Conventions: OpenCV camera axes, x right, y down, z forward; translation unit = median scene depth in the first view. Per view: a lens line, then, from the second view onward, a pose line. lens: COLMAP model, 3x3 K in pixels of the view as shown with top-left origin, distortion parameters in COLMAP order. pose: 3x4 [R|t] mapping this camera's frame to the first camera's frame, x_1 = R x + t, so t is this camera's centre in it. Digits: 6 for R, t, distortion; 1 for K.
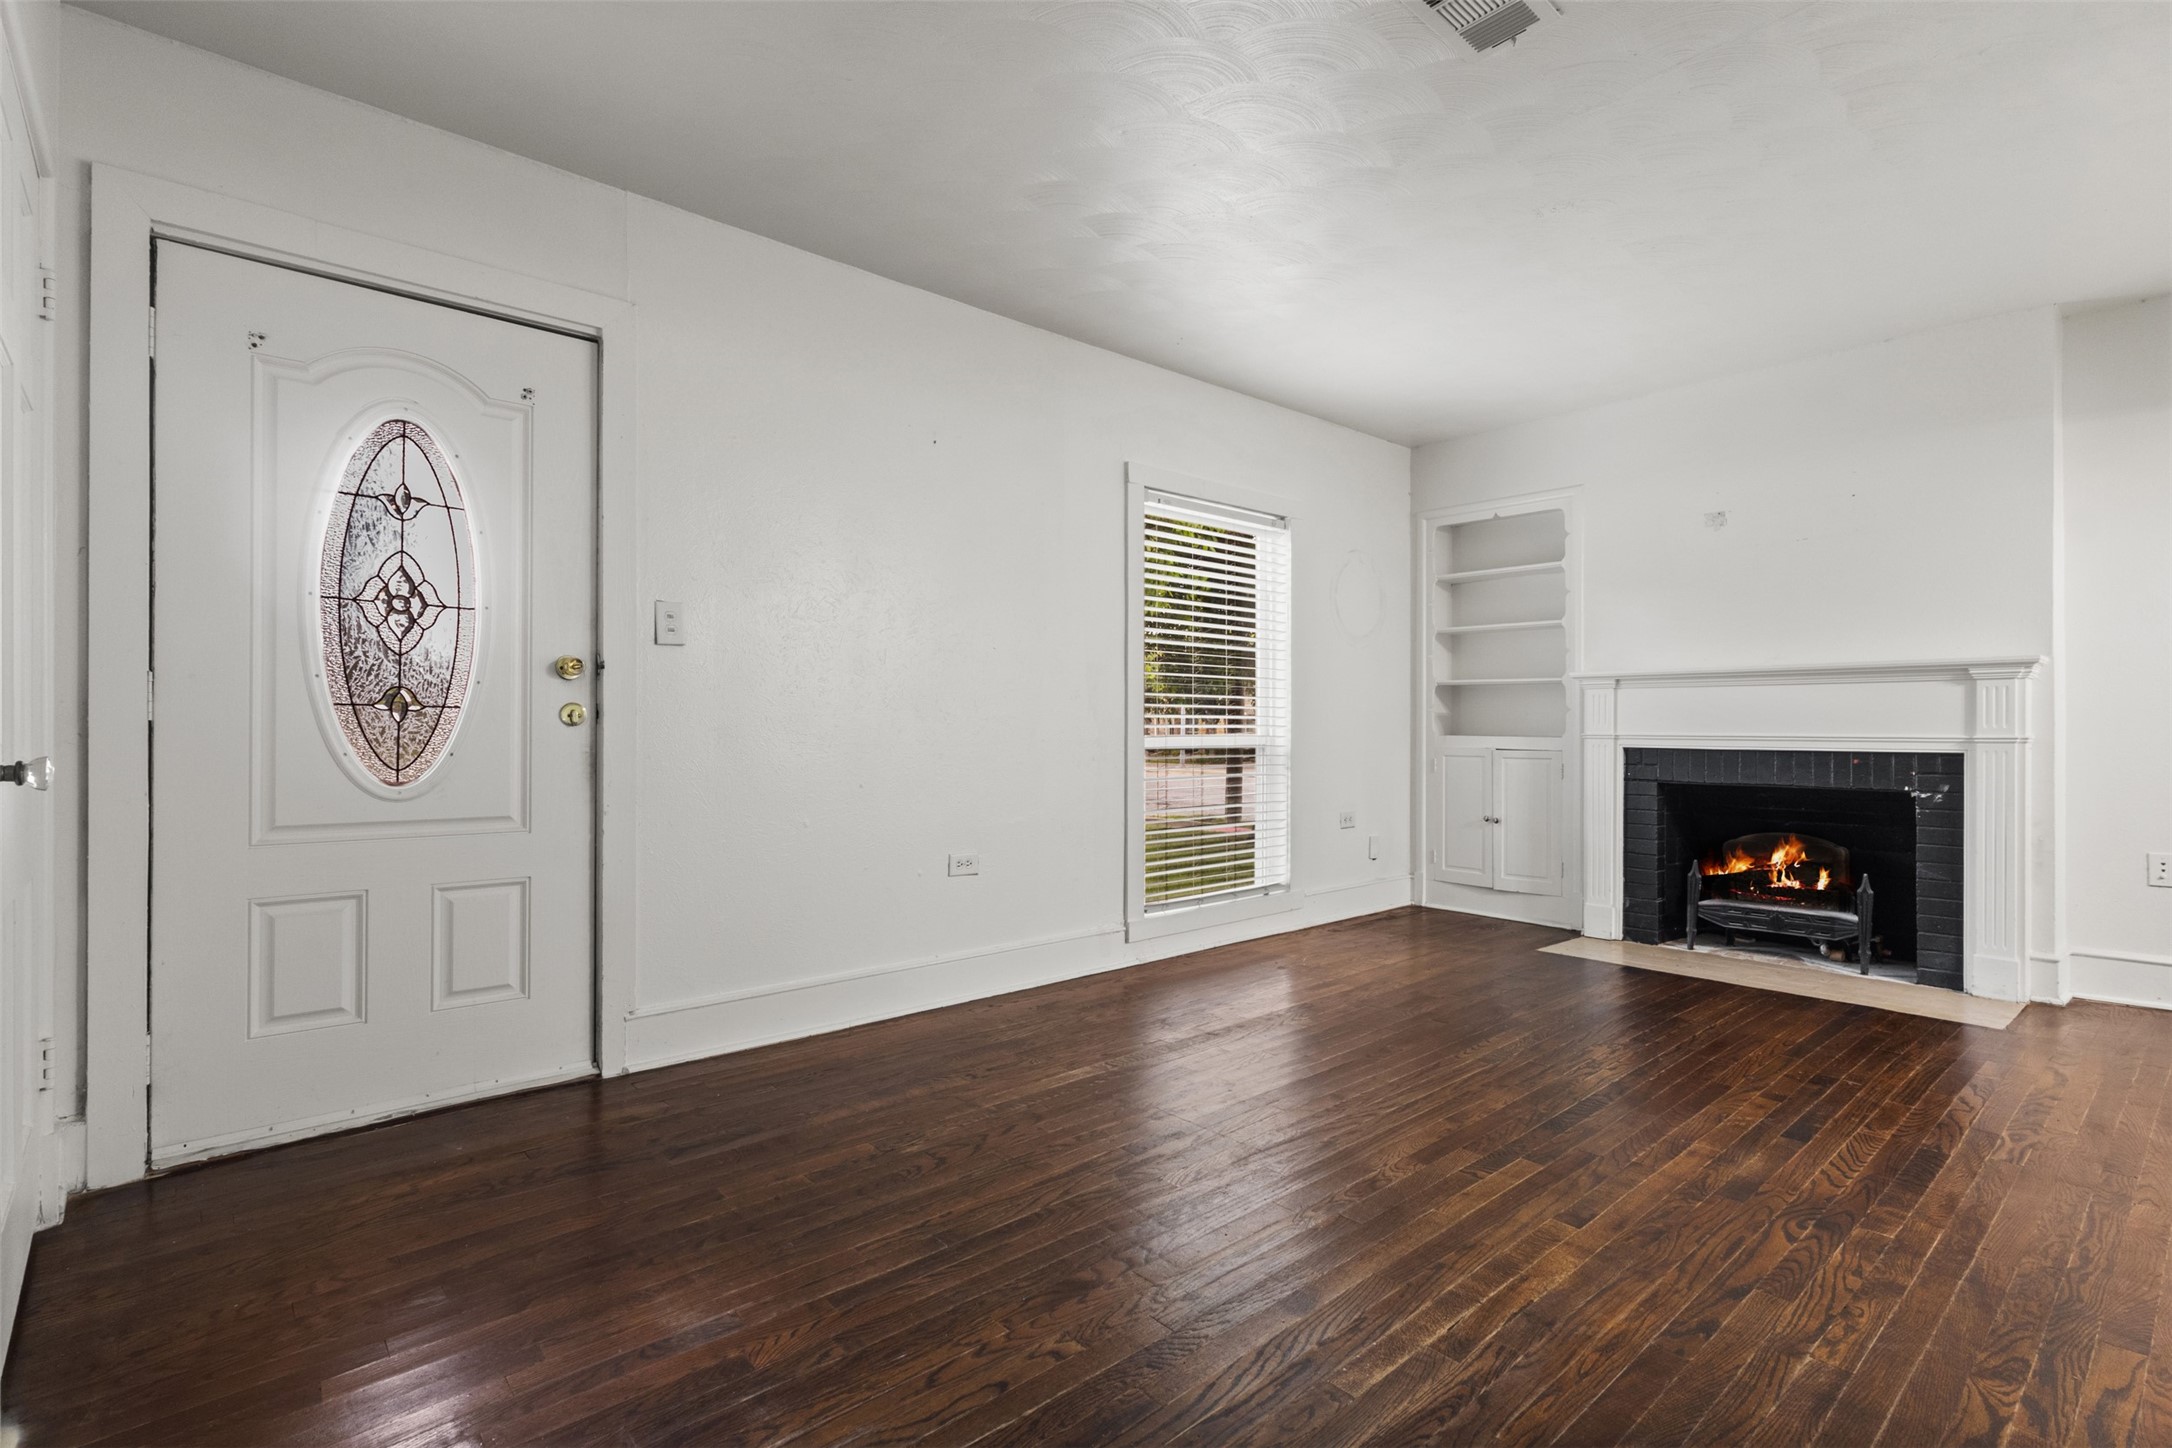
lens RADIAL K [[1000.2, 0, 1079.5], [0, 1000.2, 724.2], [0, 0, 1]] dist [-0.008736, 0.006622]
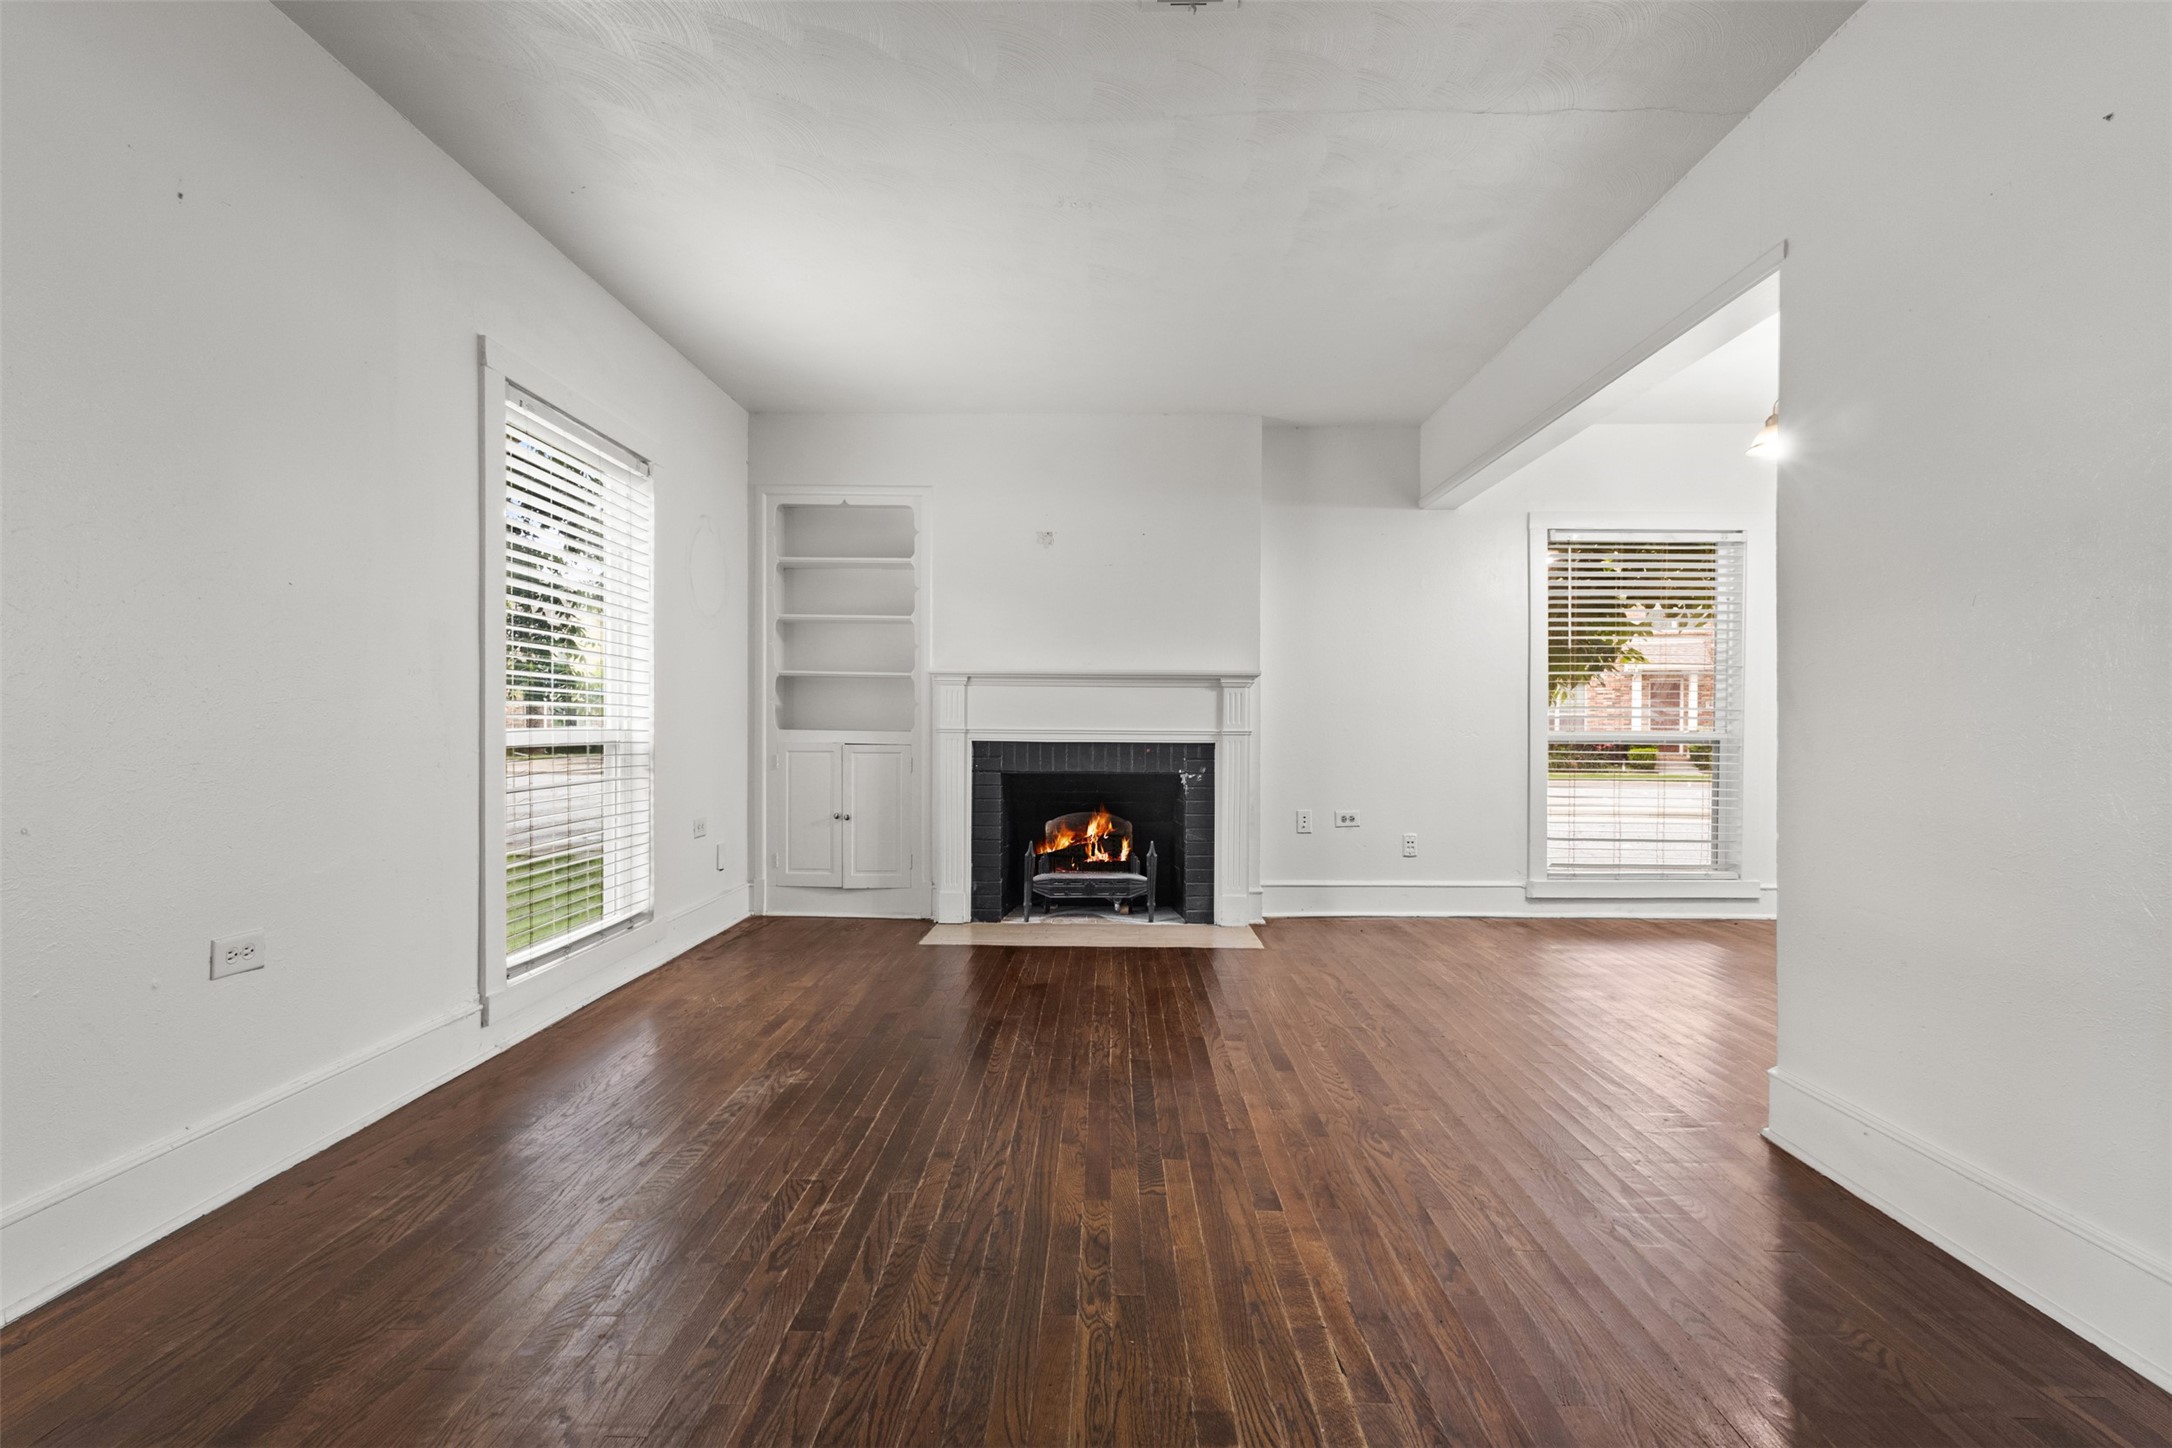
lens RADIAL K [[1000.2, 0, 1079.5], [0, 1000.2, 724.2], [0, 0, 1]] dist [-0.008736, 0.006622]
pose [[0.668256, 0.004353, 0.743918, -0.182986], [-0.007960, 0.999967, 0.001299, 0.003576], [-0.743889, -0.006790, 0.668269, 0.217143]]
